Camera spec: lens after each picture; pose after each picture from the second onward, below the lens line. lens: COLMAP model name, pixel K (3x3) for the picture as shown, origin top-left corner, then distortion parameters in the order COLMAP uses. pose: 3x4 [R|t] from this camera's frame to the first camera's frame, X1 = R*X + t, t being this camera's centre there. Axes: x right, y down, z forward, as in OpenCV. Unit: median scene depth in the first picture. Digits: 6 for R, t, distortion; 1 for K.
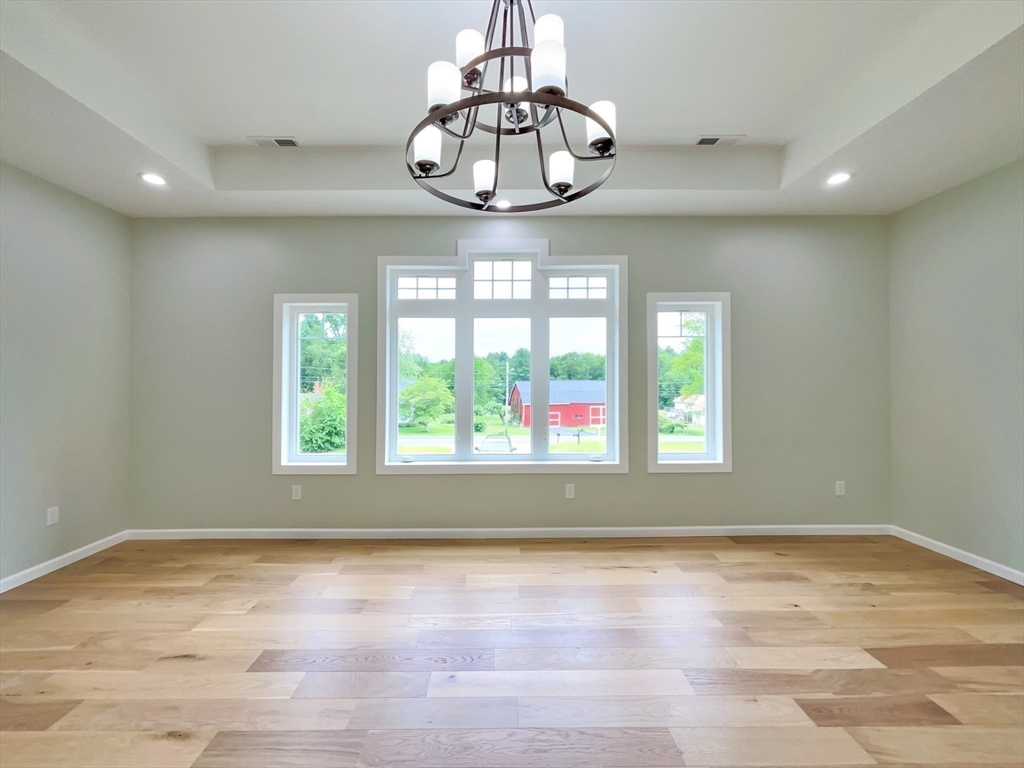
lens RADIAL K [[412.0, 0, 512.9], [0, 412.0, 376.3], [0, 0, 1]] dist [-0.002085, 0.000997]
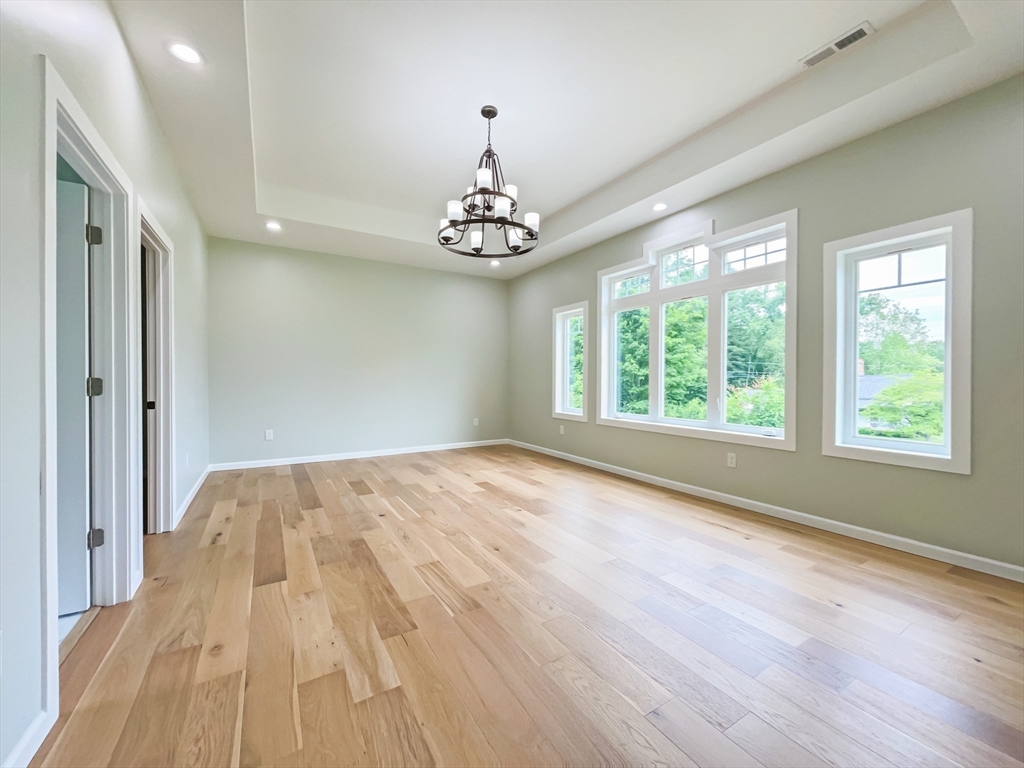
lens RADIAL K [[412.0, 0, 525.8], [0, 412.0, 382.2], [0, 0, 1]] dist [-0.002085, 0.000997]
pose [[0.528245, 0.008613, -0.849049, 0.736285], [0.008656, 0.999842, 0.015528, 0.065224], [0.849048, -0.015552, 0.528087, 0.027210]]
